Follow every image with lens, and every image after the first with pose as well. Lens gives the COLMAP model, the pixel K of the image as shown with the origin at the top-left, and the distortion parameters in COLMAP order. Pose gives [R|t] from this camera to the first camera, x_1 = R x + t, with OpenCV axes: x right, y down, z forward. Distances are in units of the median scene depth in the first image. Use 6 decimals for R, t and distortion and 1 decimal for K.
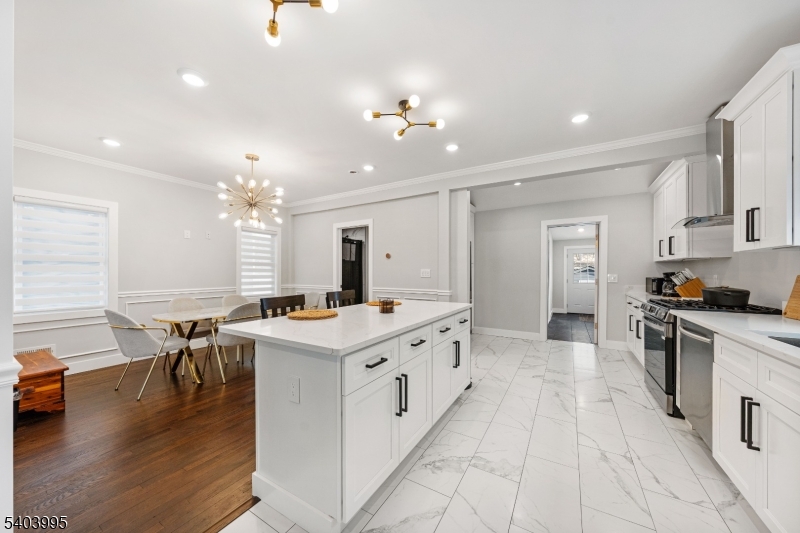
lens RADIAL K [[278.2, 0, 402.1], [0, 278.2, 272.9], [0, 0, 1]] dist [0.000860, 0.000071]
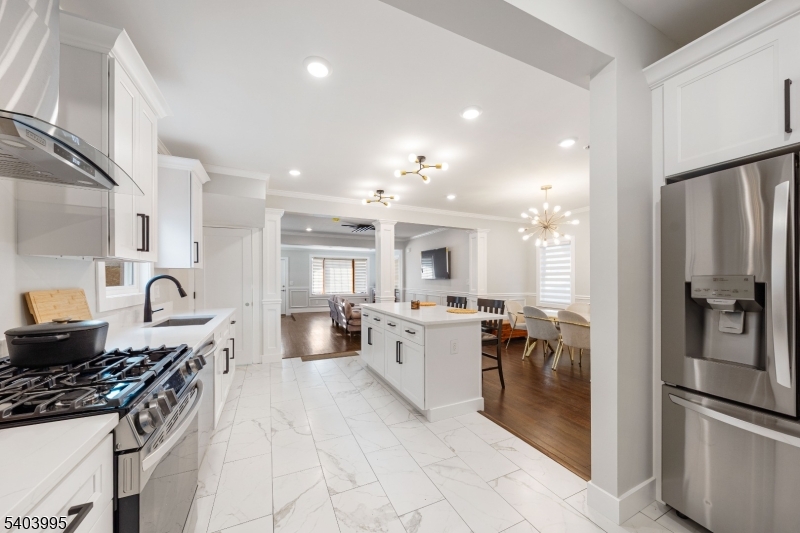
lens RADIAL K [[294.2, 0, 406.8], [0, 294.2, 269.6], [0, 0, 1]] dist [0.000291, 0.000008]
pose [[-0.555817, -0.029503, -0.830781, 0.713186], [-0.007660, 0.999509, -0.030370, -0.012538], [0.831270, -0.010516, -0.555770, 0.999051]]
